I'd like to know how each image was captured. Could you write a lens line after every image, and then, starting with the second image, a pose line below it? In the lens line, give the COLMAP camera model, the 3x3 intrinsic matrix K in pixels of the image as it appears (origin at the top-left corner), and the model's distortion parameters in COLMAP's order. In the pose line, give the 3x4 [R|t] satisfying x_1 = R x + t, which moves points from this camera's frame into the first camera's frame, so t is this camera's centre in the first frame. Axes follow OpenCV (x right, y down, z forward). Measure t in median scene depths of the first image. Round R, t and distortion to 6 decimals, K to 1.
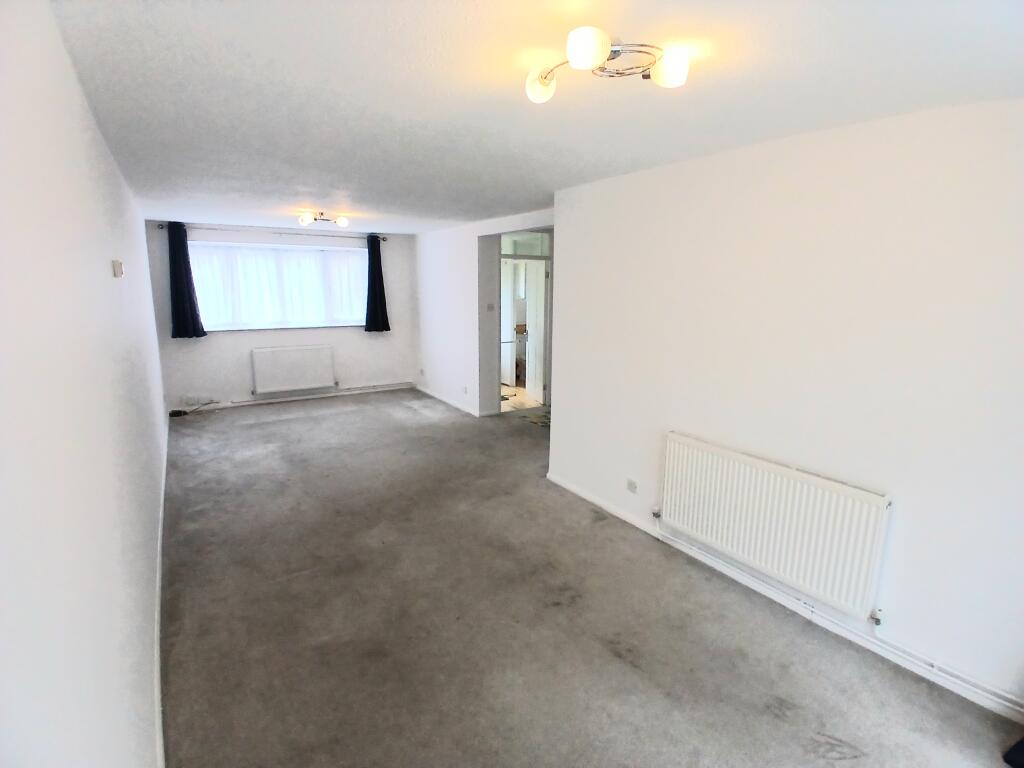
lens RADIAL K [[519.5, 0, 512.0], [0, 519.5, 384.0], [0, 0, 1]] dist [-0.001415, -0.045368]
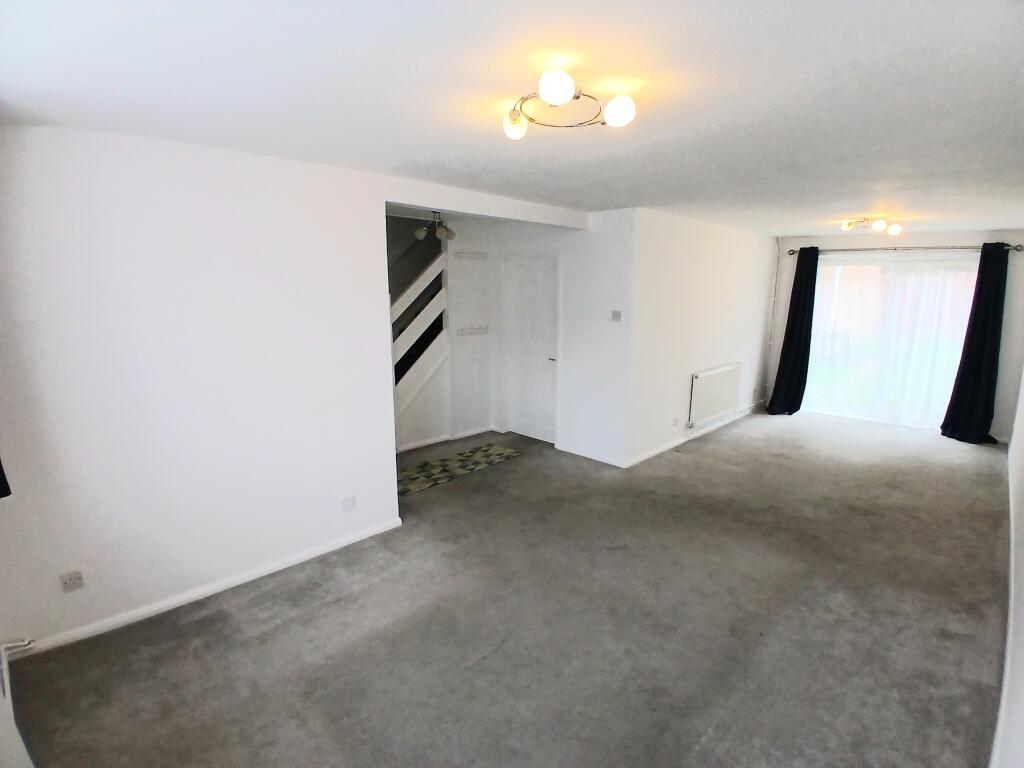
lens RADIAL K [[519.5, 0, 512.0], [0, 519.5, 384.0], [0, 0, 1]] dist [-0.001415, -0.045368]
pose [[-0.236355, -0.187757, 0.953354, -0.583656], [0.173101, 0.957322, 0.231453, -0.188265], [-0.956124, 0.219732, -0.193767, 0.912905]]
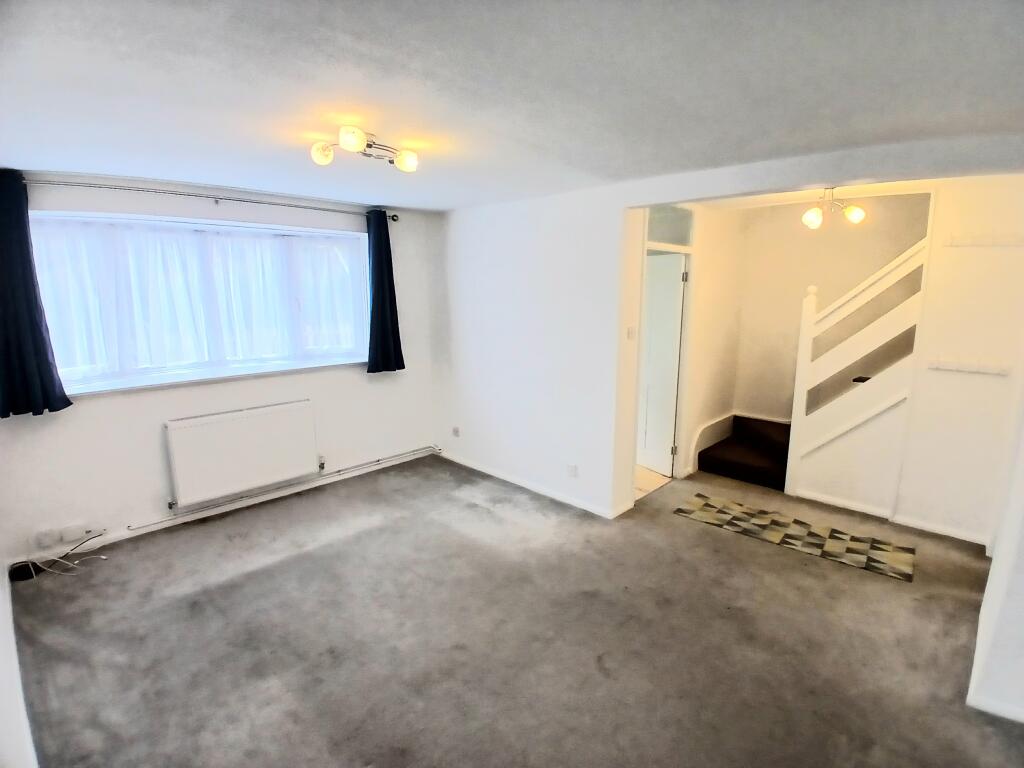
lens RADIAL K [[519.5, 0, 512.0], [0, 519.5, 384.0], [0, 0, 1]] dist [-0.001415, -0.045368]
pose [[0.974599, -0.048802, 0.218574, -0.277463], [0.050045, 0.998747, -0.000151, -0.088903], [-0.218293, 0.011086, 0.975820, 0.428106]]
